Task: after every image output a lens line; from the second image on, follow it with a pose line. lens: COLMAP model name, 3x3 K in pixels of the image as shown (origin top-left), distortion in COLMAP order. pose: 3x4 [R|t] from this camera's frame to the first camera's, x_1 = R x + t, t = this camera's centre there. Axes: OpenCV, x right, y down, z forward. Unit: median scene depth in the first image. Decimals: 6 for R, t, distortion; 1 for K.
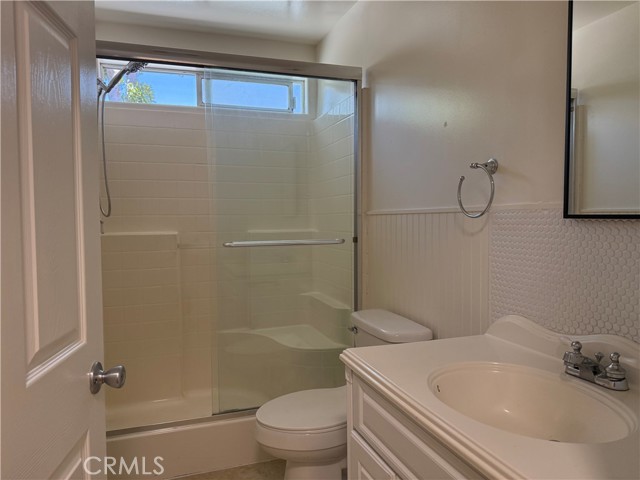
lens RADIAL K [[451.2, 0, 319.1], [0, 451.2, 240.0], [0, 0, 1]] dist [0.040757, -0.048788]
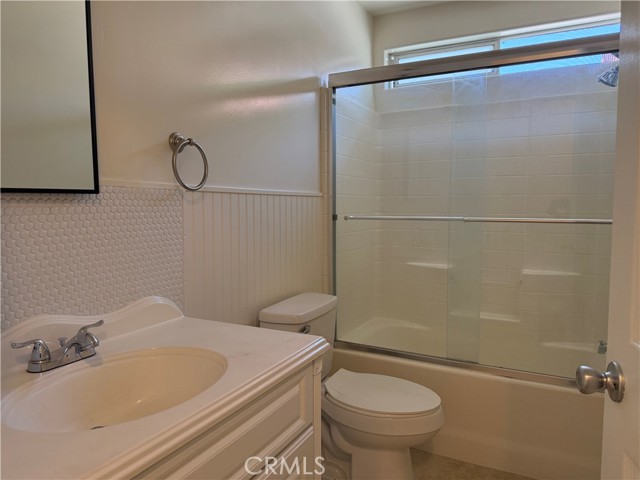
lens RADIAL K [[451.2, 0, 319.4], [0, 451.2, 240.3], [0, 0, 1]] dist [0.040757, -0.048788]
pose [[-0.667063, -0.084600, 0.740182, -0.609890], [0.006401, 0.992844, 0.119247, -0.074335], [-0.744974, 0.084283, -0.661748, 1.534929]]
